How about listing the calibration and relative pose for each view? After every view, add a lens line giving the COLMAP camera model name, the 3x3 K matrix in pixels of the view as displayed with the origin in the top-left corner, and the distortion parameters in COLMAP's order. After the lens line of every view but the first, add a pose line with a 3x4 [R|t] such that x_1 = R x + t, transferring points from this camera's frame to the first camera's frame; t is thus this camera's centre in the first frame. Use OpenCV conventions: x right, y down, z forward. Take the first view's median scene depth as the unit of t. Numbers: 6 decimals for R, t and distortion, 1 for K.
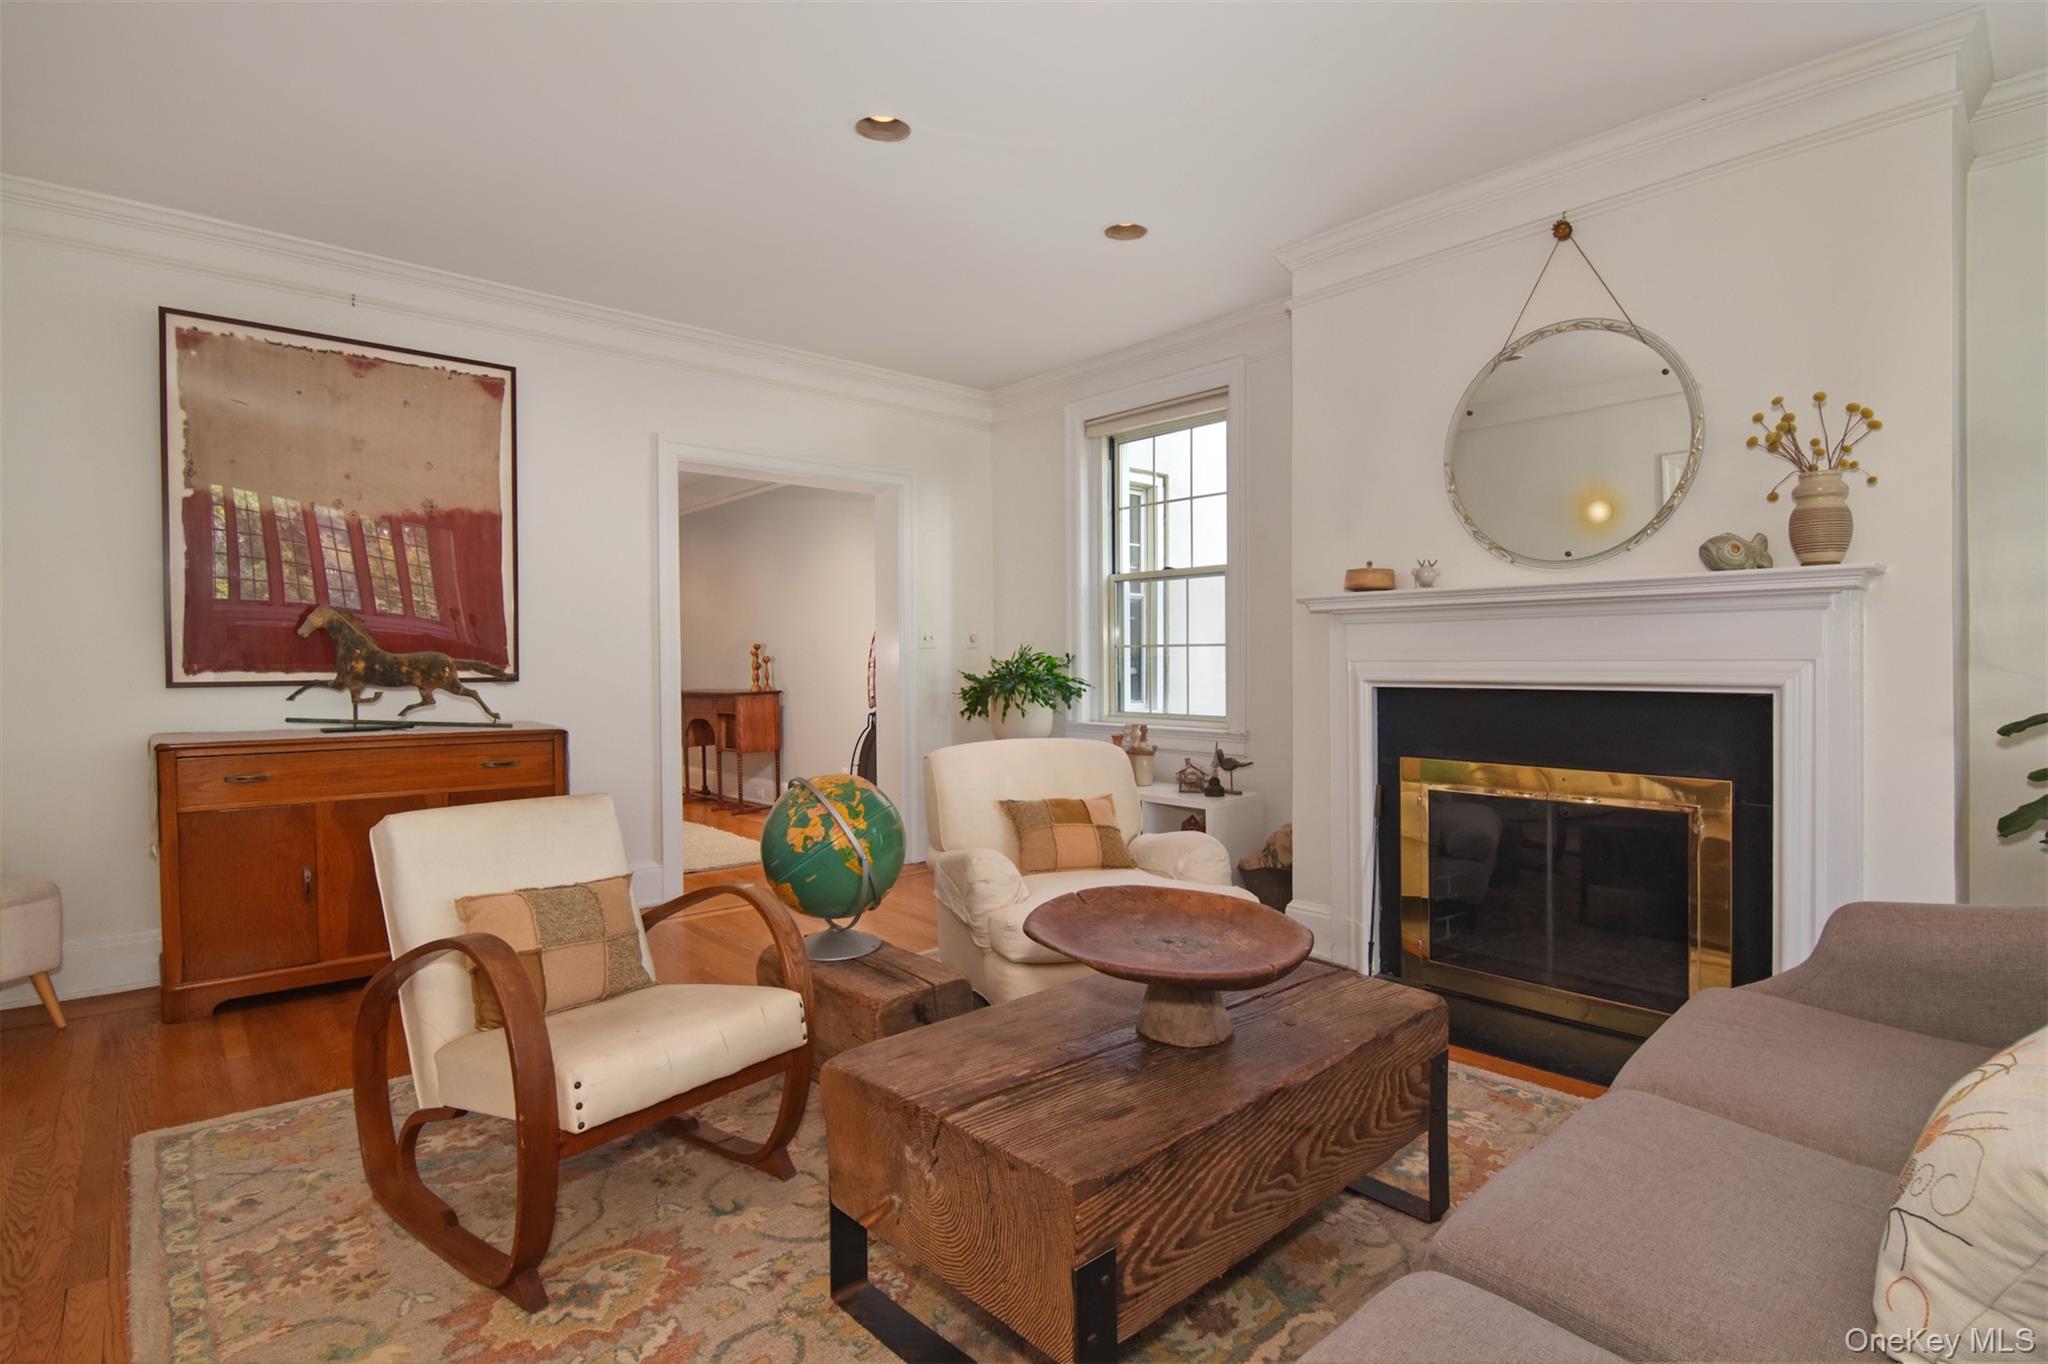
lens RADIAL K [[1015.9, 0, 1014.5], [0, 1015.9, 676.3], [0, 0, 1]] dist [-0.006422, -0.004464]
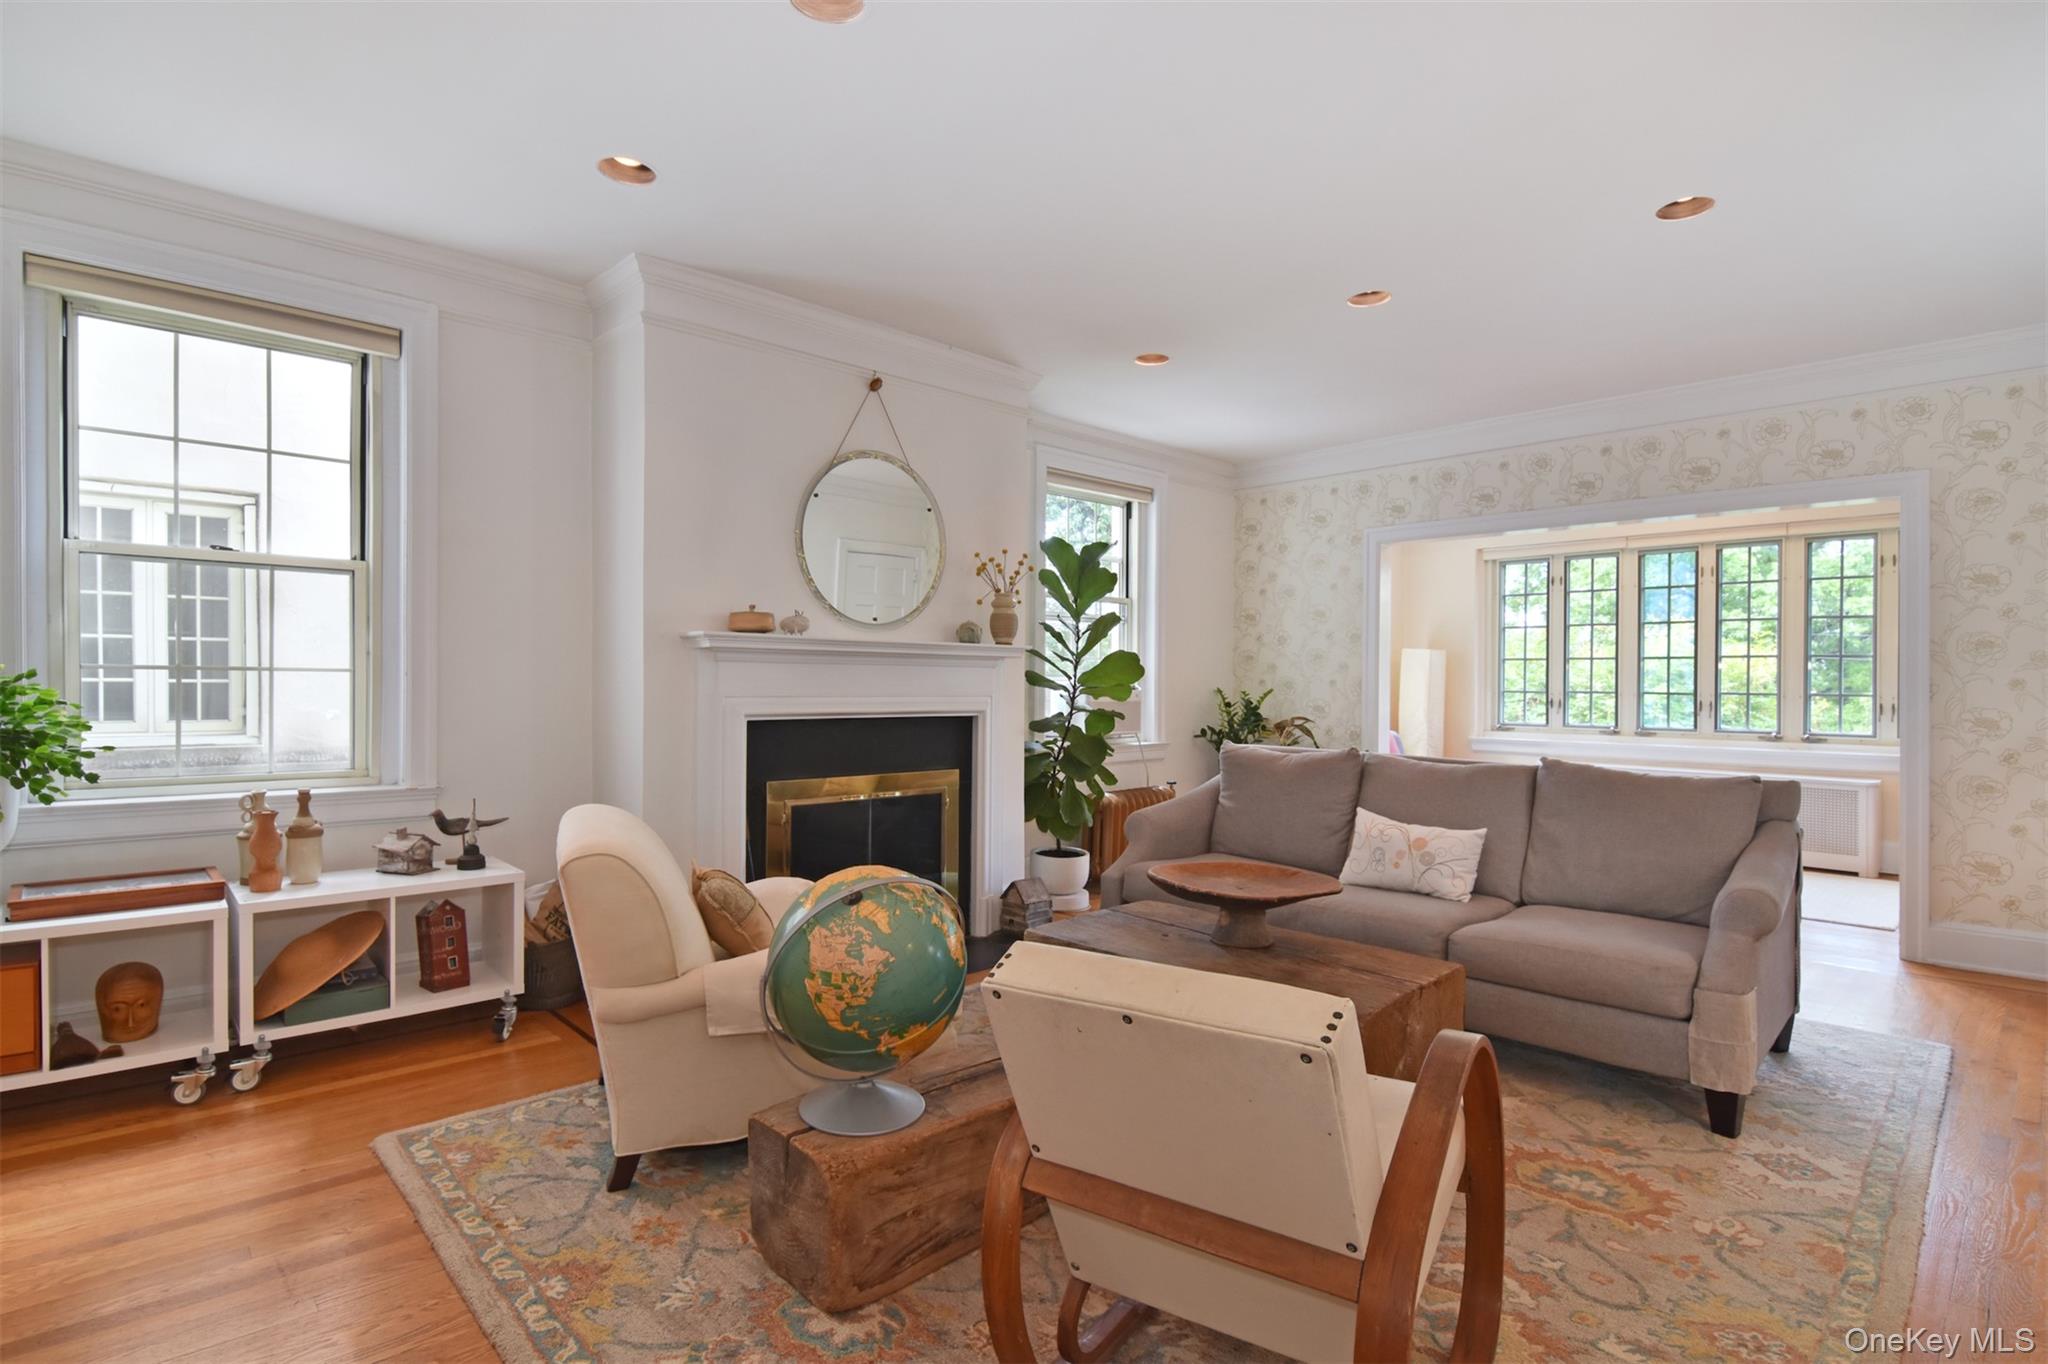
lens RADIAL K [[1015.9, 0, 1013.8], [0, 1015.9, 689.2], [0, 0, 1]] dist [-0.006422, -0.004464]
pose [[-0.040419, -0.003501, 0.999177, -0.778050], [0.004067, 0.999985, 0.003668, -0.027170], [-0.999175, 0.004212, -0.040404, 0.793931]]
